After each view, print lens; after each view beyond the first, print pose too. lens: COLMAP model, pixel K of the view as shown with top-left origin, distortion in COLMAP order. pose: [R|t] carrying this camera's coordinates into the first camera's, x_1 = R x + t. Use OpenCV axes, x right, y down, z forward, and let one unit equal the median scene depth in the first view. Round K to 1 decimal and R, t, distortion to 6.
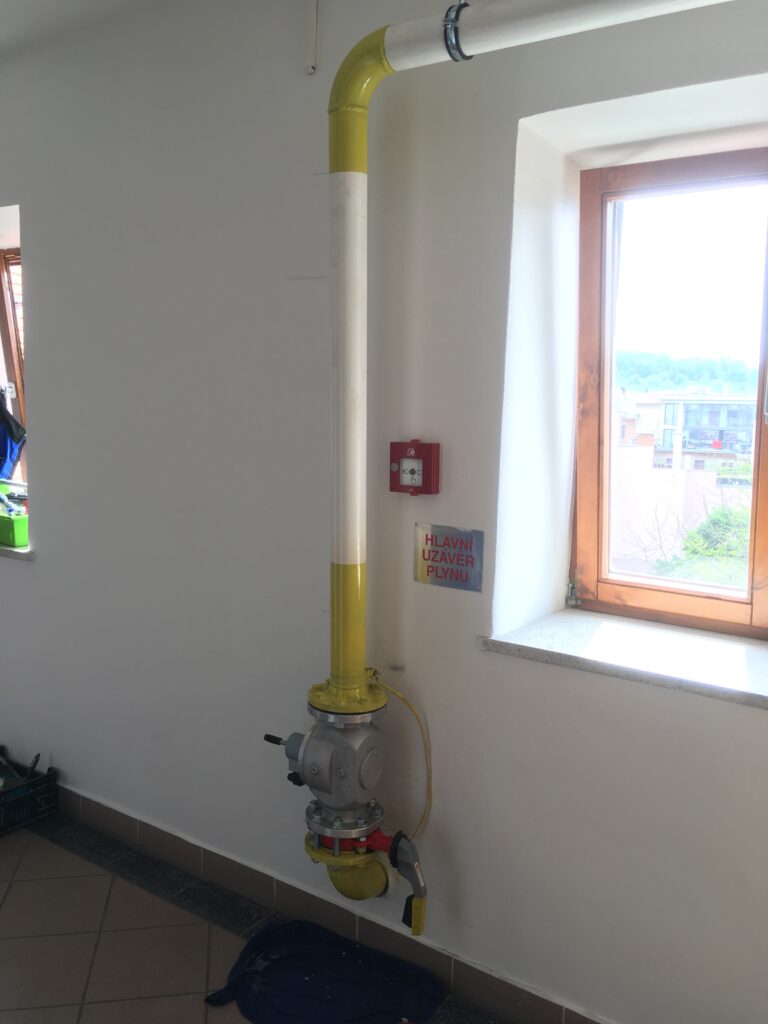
lens RADIAL K [[870.2, 0, 383.8], [0, 870.2, 511.5], [0, 0, 1]] dist [0.009478, -0.006573]
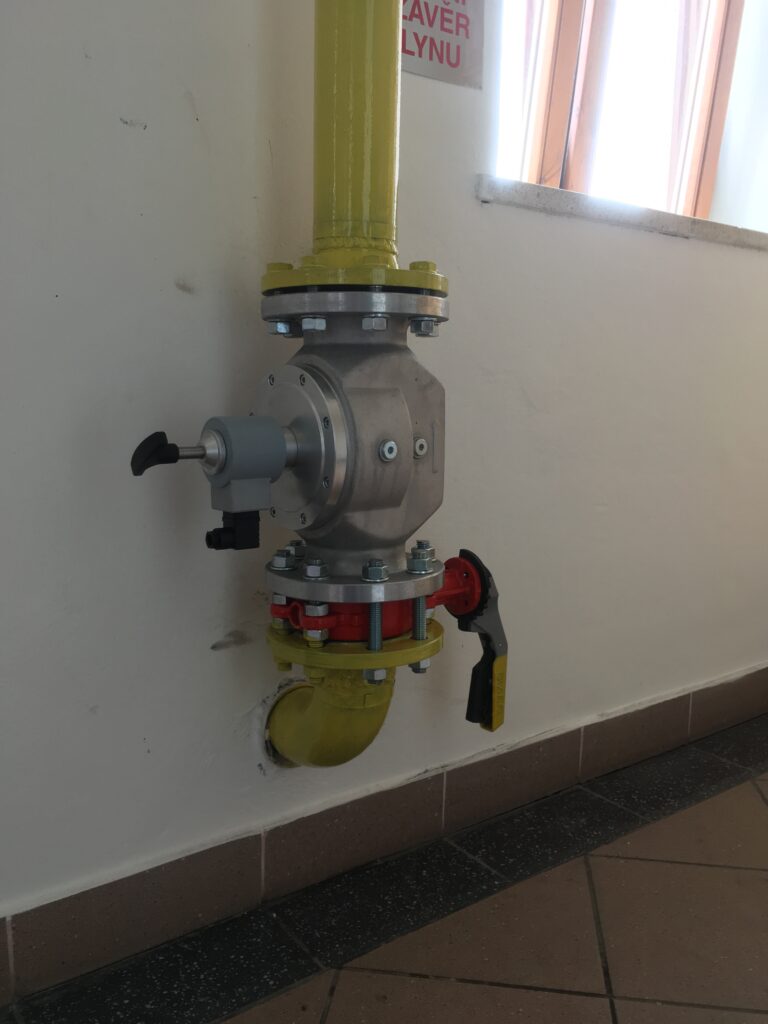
lens RADIAL K [[870.2, 0, 383.5], [0, 870.2, 511.0], [0, 0, 1]] dist [0.009478, -0.006573]
pose [[0.316997, -0.156563, 0.935415, -0.468685], [0.117740, 0.985147, 0.124987, 0.279079], [-0.941090, 0.070515, 0.330723, 0.880491]]
